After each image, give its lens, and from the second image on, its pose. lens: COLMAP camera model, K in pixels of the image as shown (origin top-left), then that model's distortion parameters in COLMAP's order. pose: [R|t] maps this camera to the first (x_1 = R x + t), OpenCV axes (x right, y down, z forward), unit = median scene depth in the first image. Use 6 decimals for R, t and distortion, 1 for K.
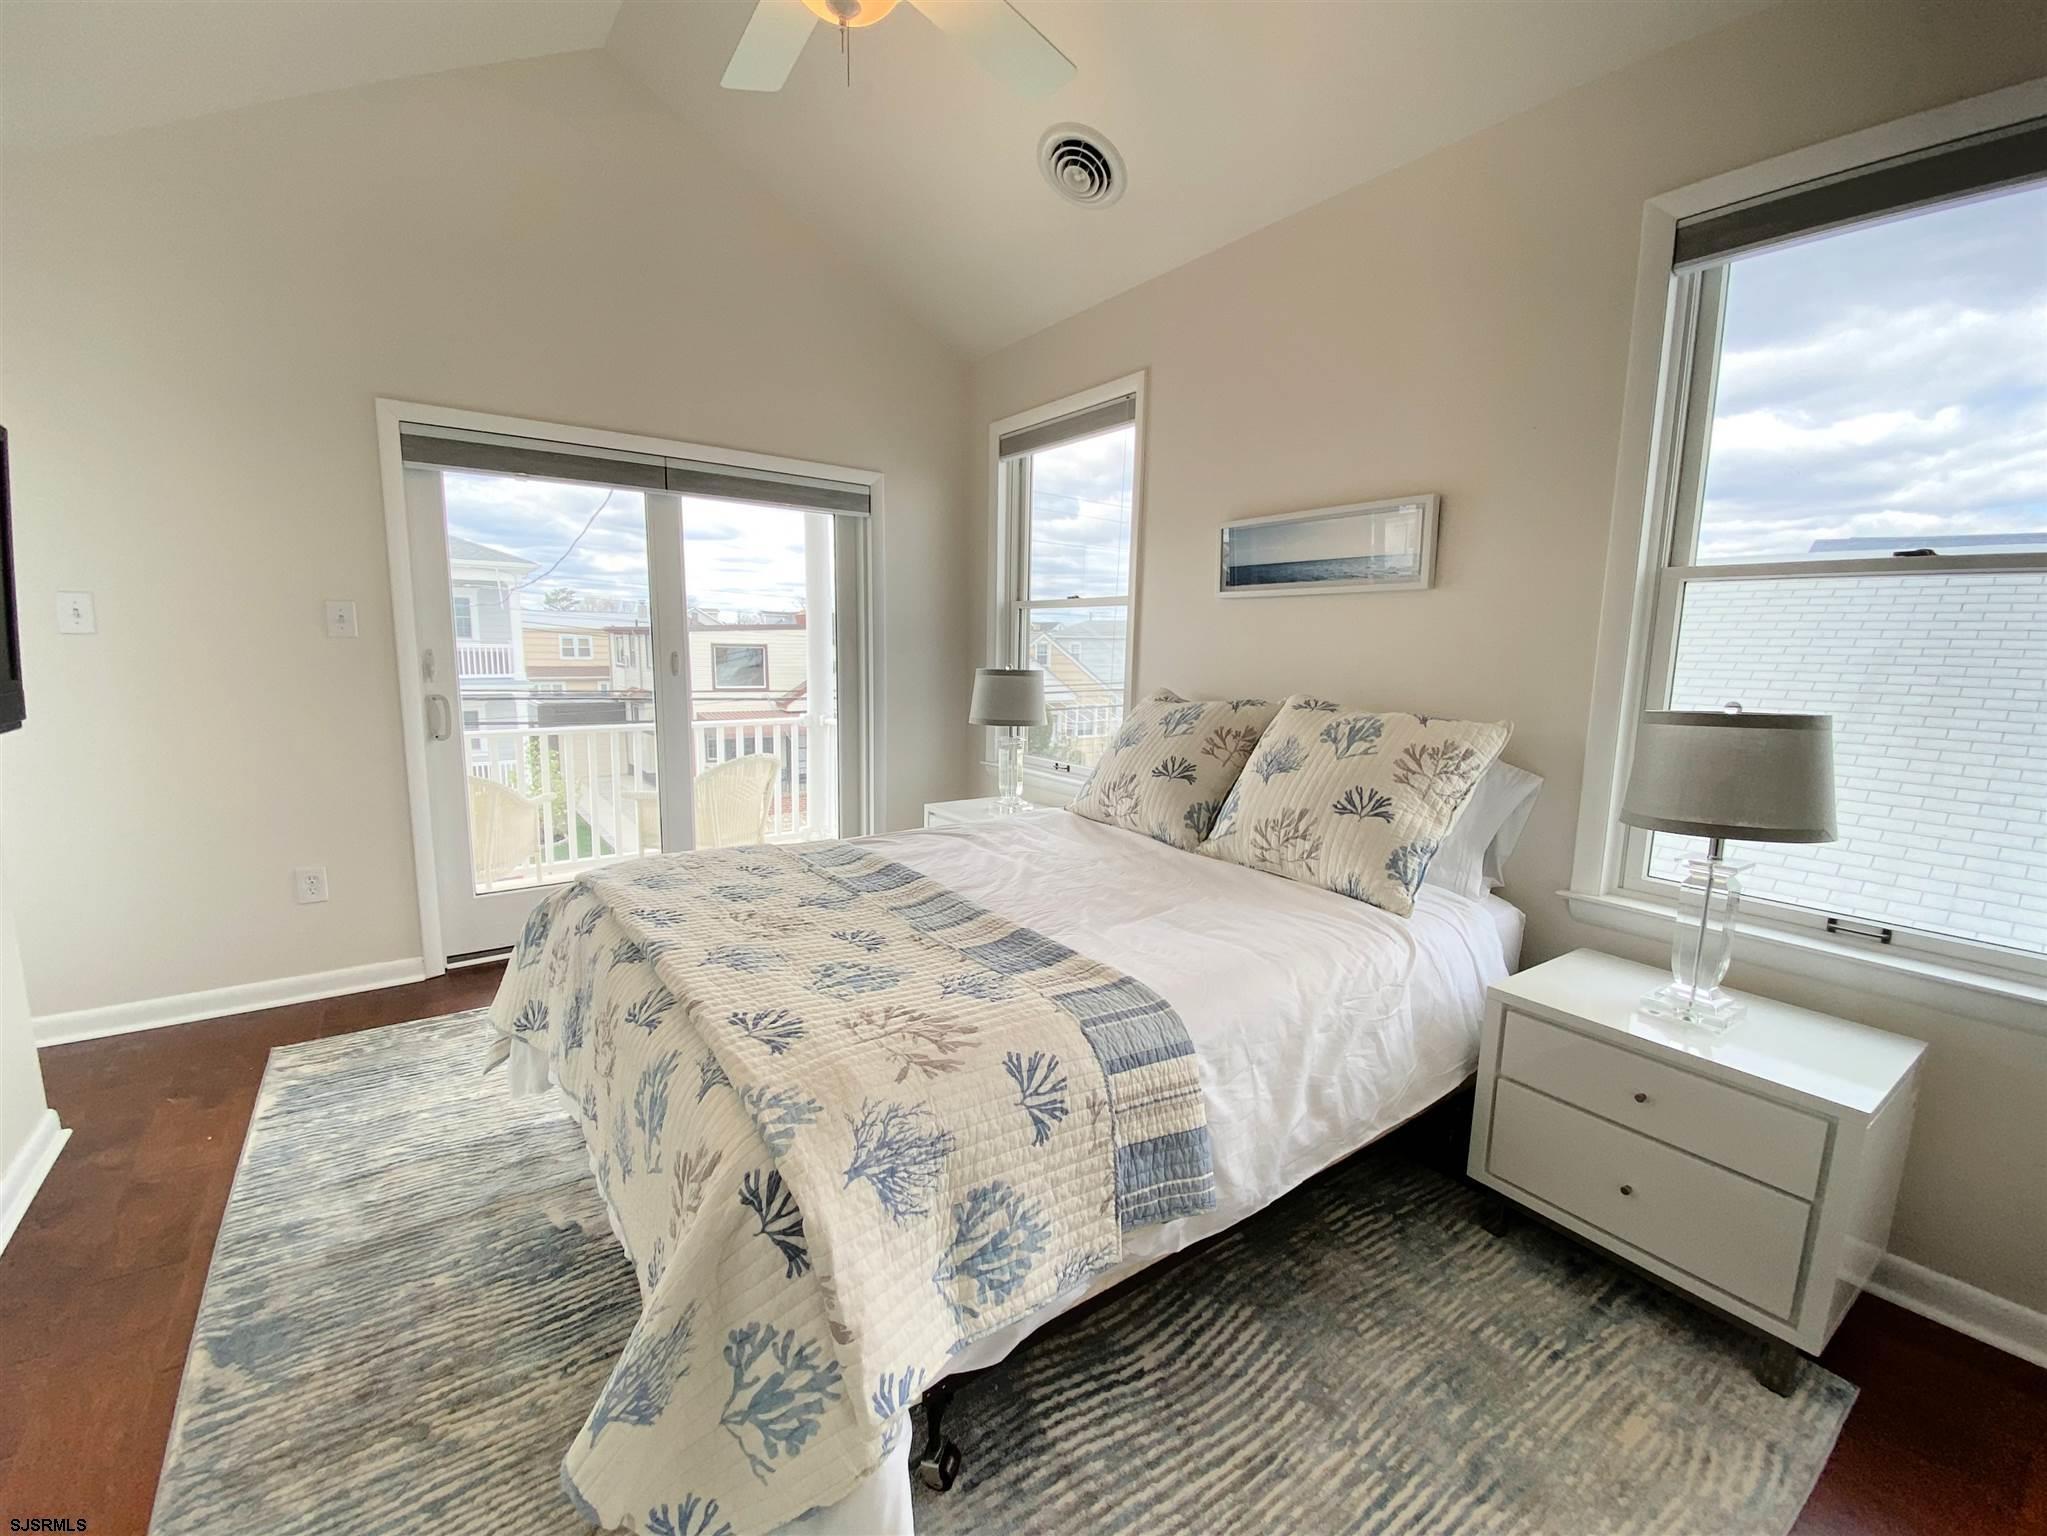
lens RADIAL K [[849.0, 0, 1024.2], [0, 849.0, 780.0], [0, 0, 1]] dist [0.038651, -0.028300]
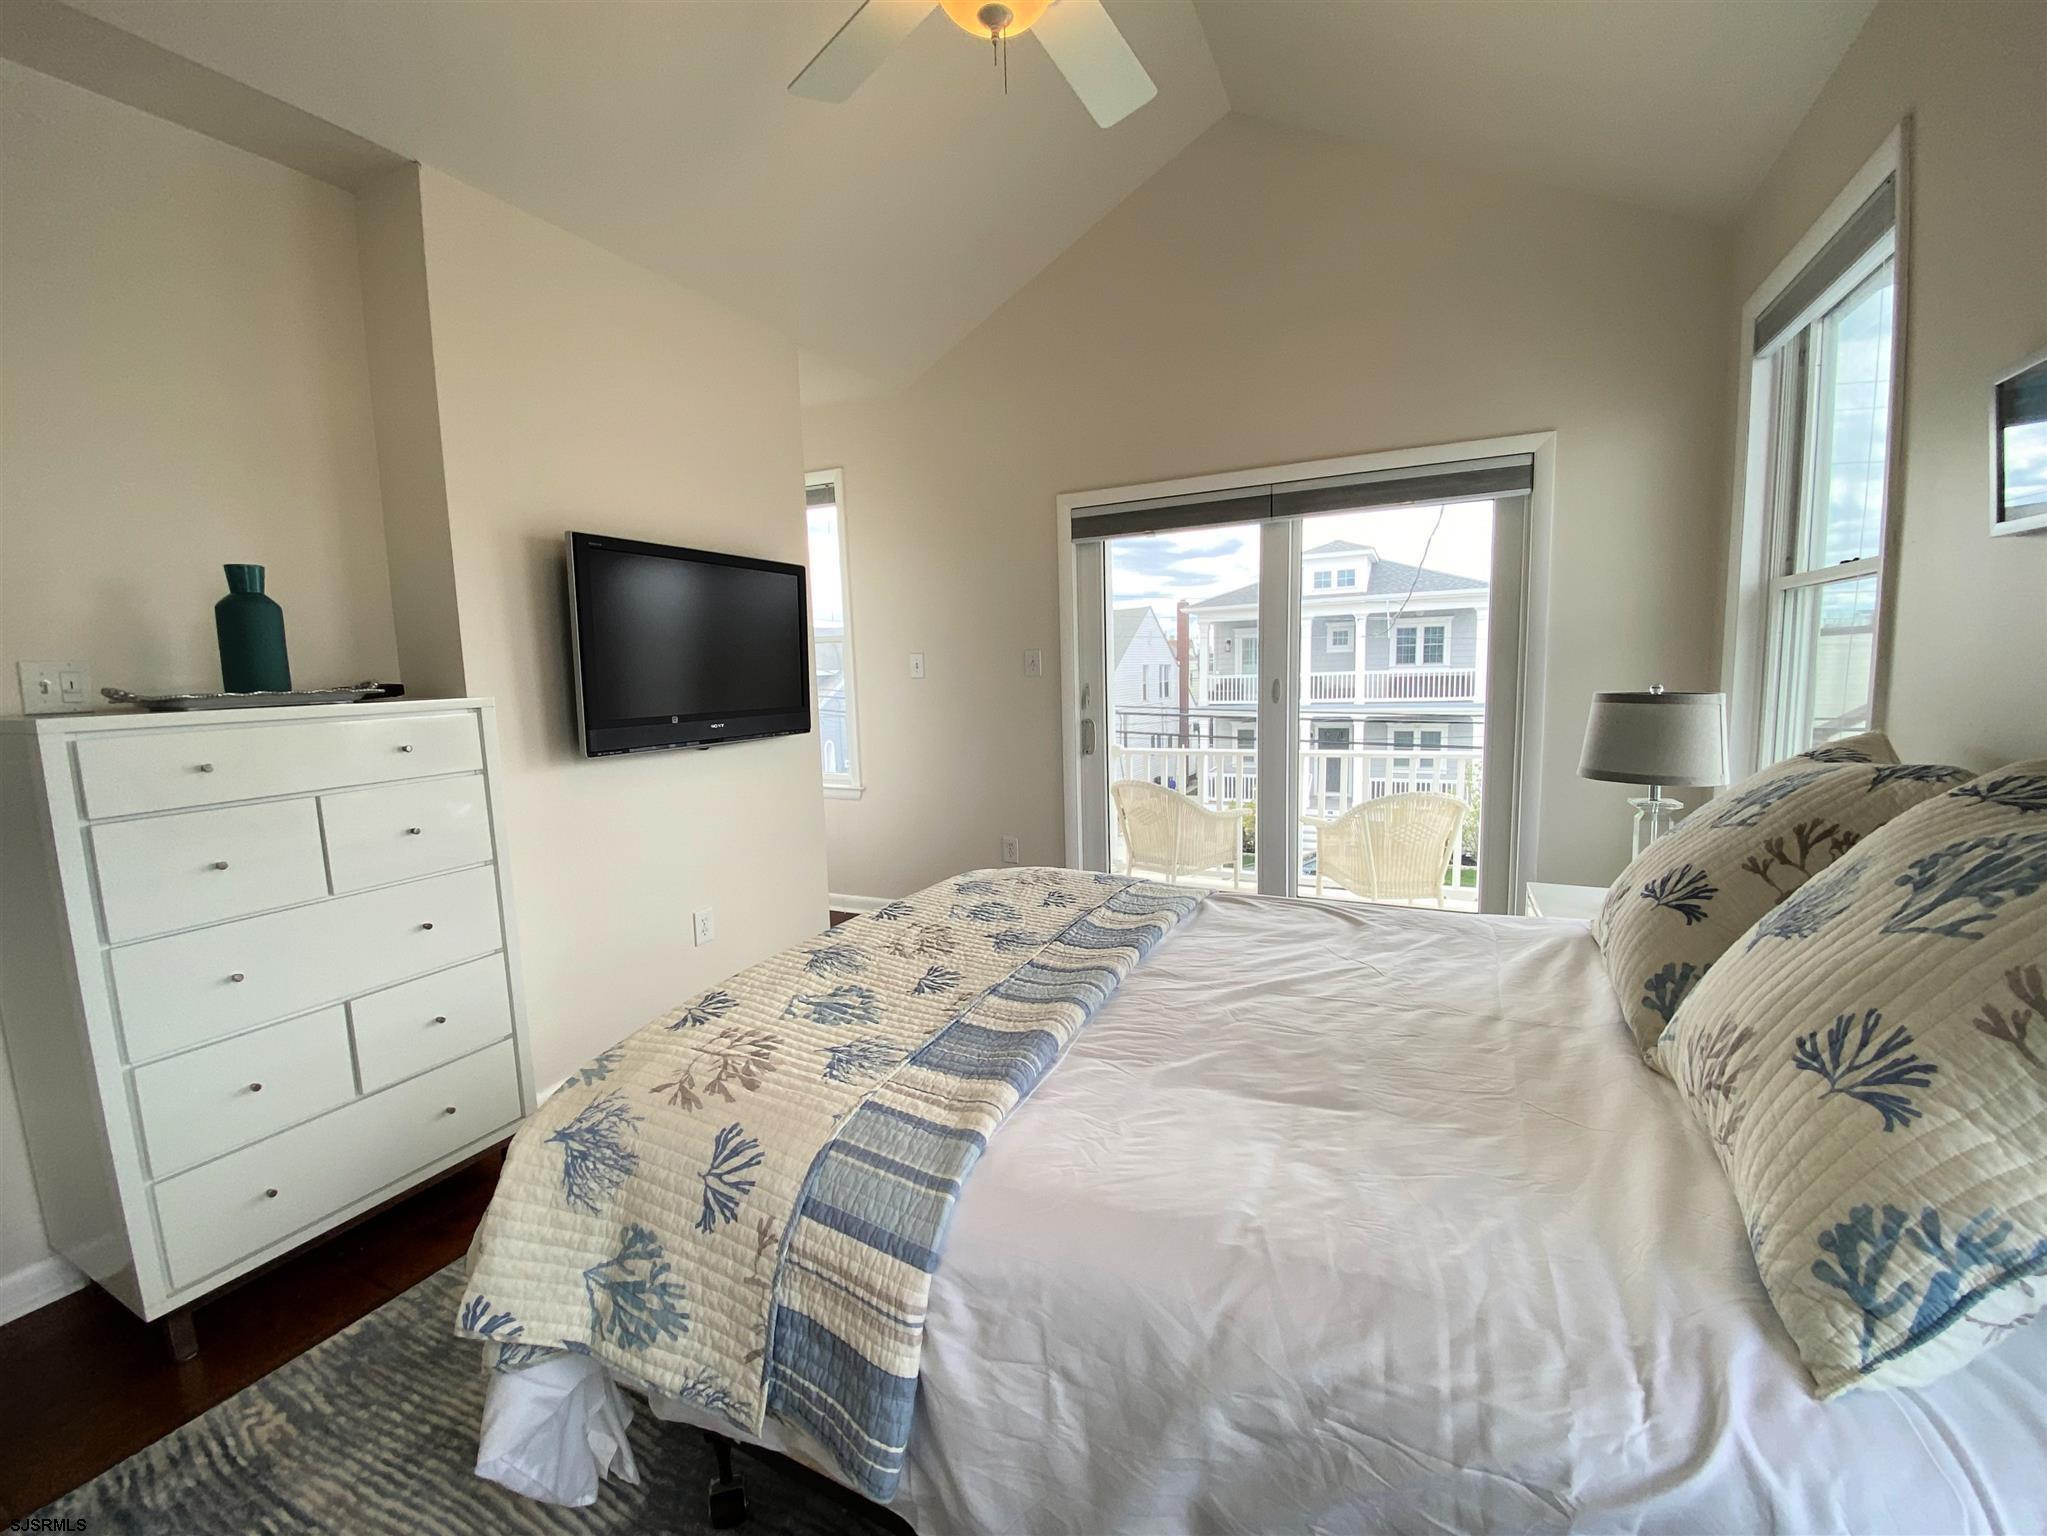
lens RADIAL K [[822.3, 0, 1014.4], [0, 822.3, 800.5], [0, 0, 1]] dist [0.008912, -0.000035]
pose [[0.463535, 0.107505, -0.879533, 0.644445], [-0.105572, 0.992243, 0.065642, -0.086196], [0.879767, 0.062426, 0.471289, 0.611843]]
